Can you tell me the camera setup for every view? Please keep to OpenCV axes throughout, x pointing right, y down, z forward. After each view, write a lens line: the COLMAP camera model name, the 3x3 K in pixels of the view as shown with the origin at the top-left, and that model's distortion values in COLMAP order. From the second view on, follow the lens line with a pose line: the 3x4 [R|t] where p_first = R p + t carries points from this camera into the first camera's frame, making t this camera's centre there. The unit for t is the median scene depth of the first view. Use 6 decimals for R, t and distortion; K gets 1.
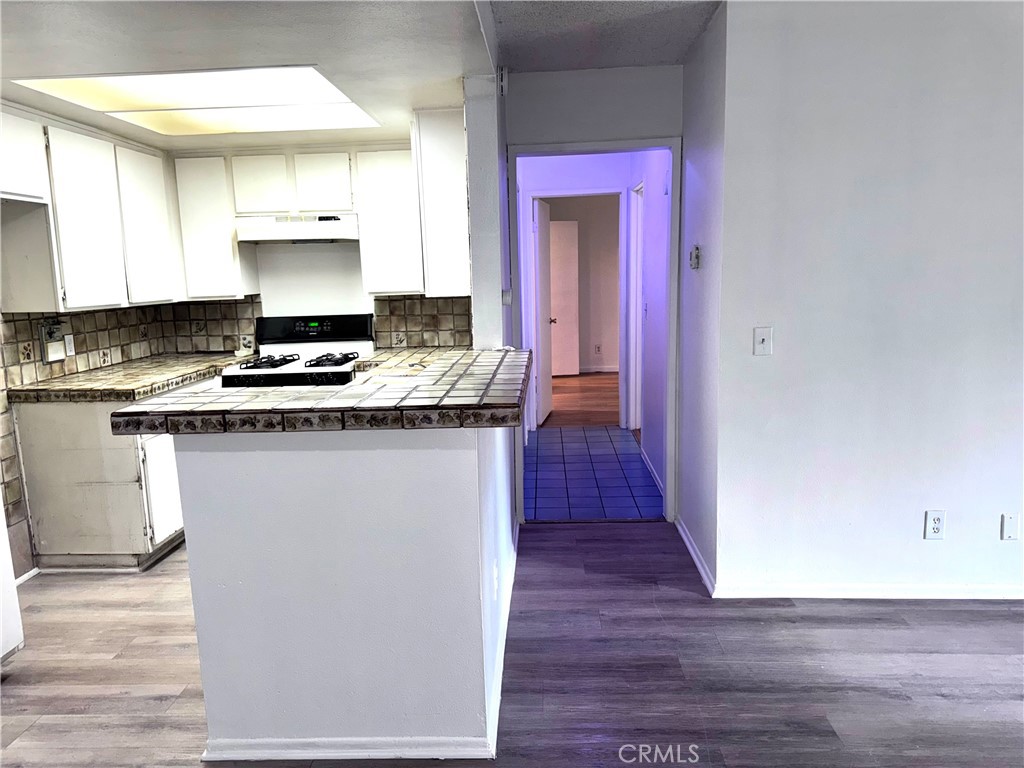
lens RADIAL K [[727.4, 0, 515.9], [0, 727.4, 387.0], [0, 0, 1]] dist [0.007093, -0.012884]
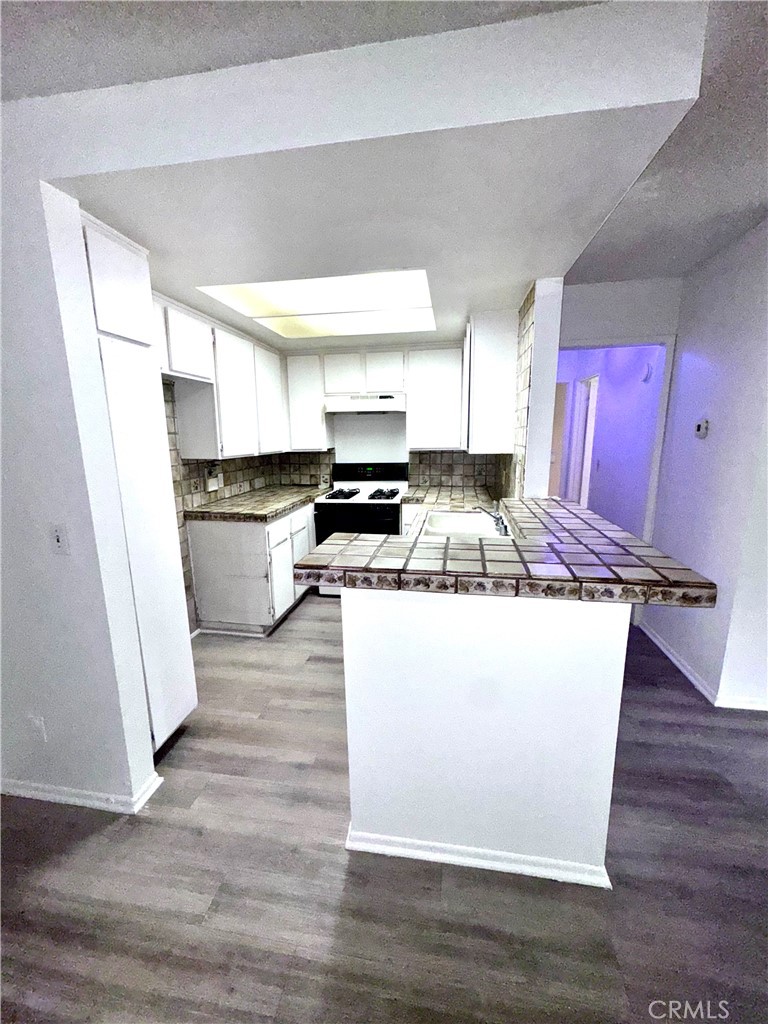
lens RADIAL K [[409.9, 0, 383.6], [0, 409.9, 513.1], [0, 0, 1]] dist [0.001986, -0.000250]
pose [[0.991530, 0.042230, -0.122822, -0.196332], [-0.037720, 0.998534, 0.038813, -0.040131], [0.124281, -0.033851, 0.991669, 0.227201]]
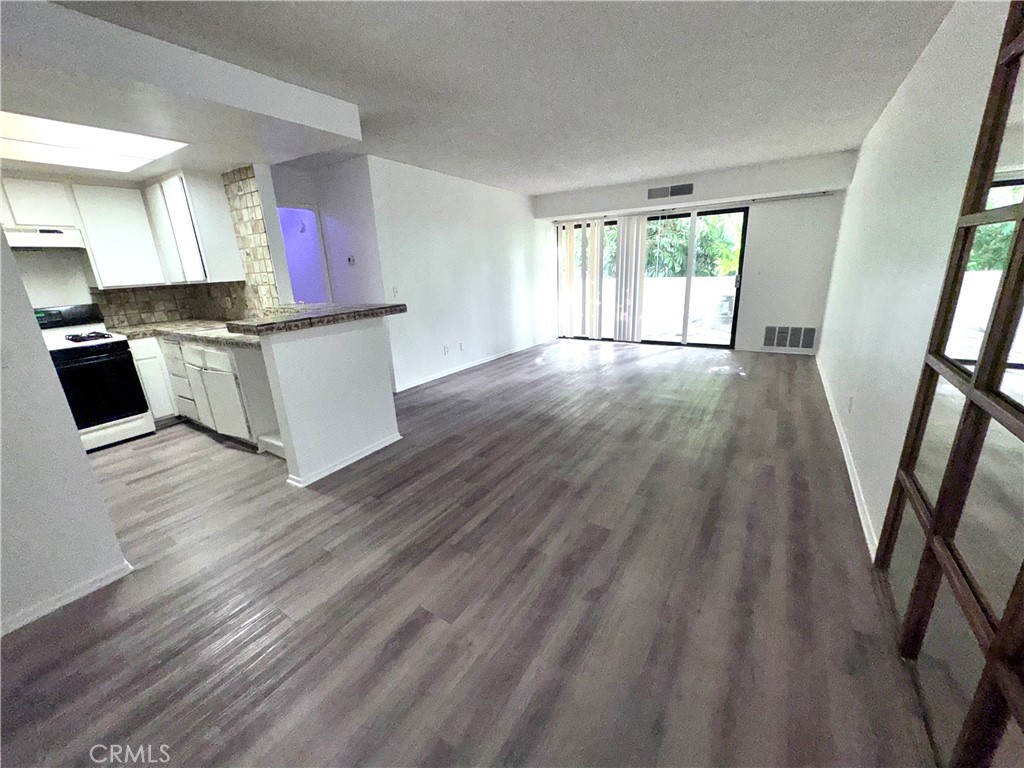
lens RADIAL K [[409.9, 0, 515.2], [0, 409.9, 384.8], [0, 0, 1]] dist [0.001986, -0.000250]
pose [[0.506318, -0.240592, 0.828105, -0.670687], [0.168899, 0.969360, 0.178364, 0.064979], [-0.845645, 0.049557, 0.531441, -0.137670]]
